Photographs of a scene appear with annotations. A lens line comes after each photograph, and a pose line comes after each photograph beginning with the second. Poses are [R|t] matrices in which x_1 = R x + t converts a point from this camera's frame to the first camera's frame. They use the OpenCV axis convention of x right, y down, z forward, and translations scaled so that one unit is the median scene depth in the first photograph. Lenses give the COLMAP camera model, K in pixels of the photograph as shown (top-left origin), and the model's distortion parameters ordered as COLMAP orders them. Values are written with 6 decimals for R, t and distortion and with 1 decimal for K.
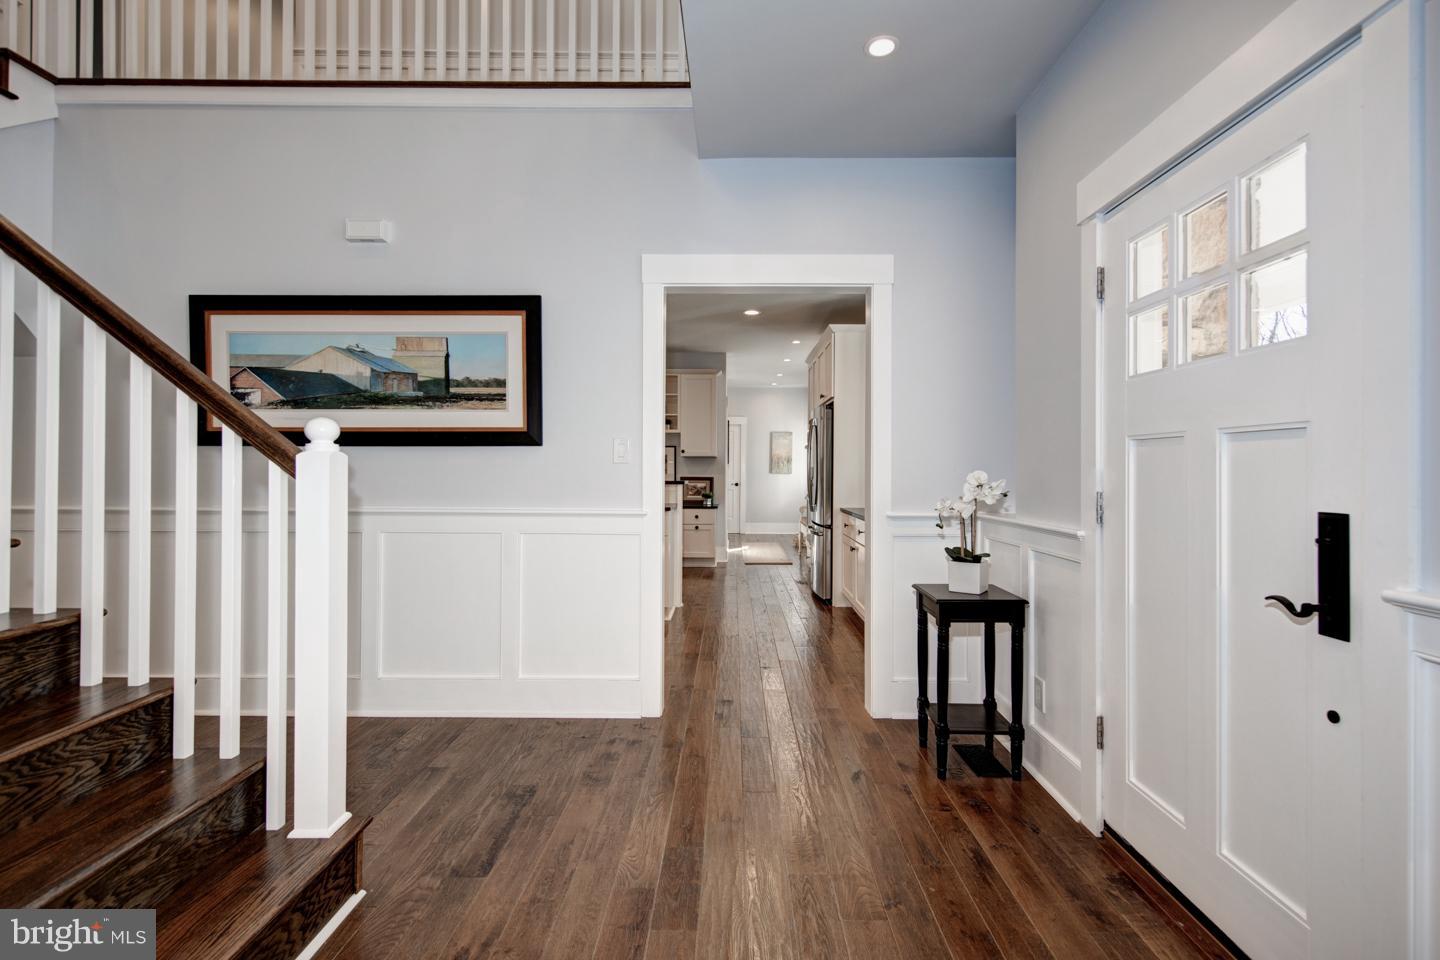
lens RADIAL K [[656.3, 0, 723.8], [0, 656.3, 468.9], [0, 0, 1]] dist [0.011365, -0.004912]
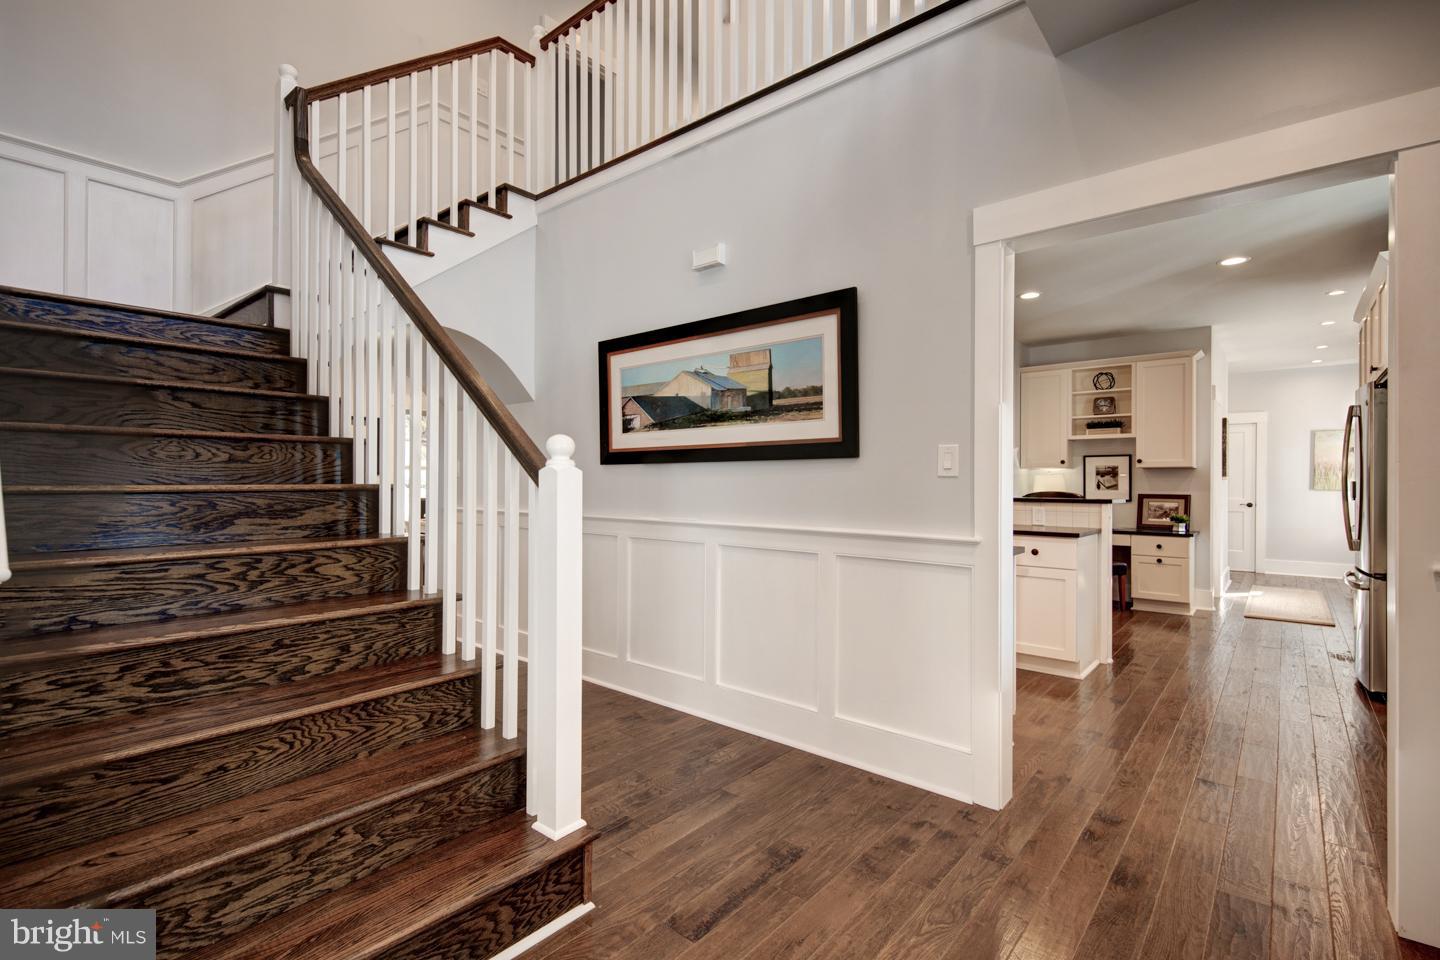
lens RADIAL K [[656.3, 0, 718.3], [0, 656.3, 480.5], [0, 0, 1]] dist [0.011365, -0.004912]
pose [[0.766010, -0.001324, -0.642827, 0.154660], [-0.001047, 0.999994, -0.003308, -0.001582], [0.642827, 0.003207, 0.766004, 0.219643]]
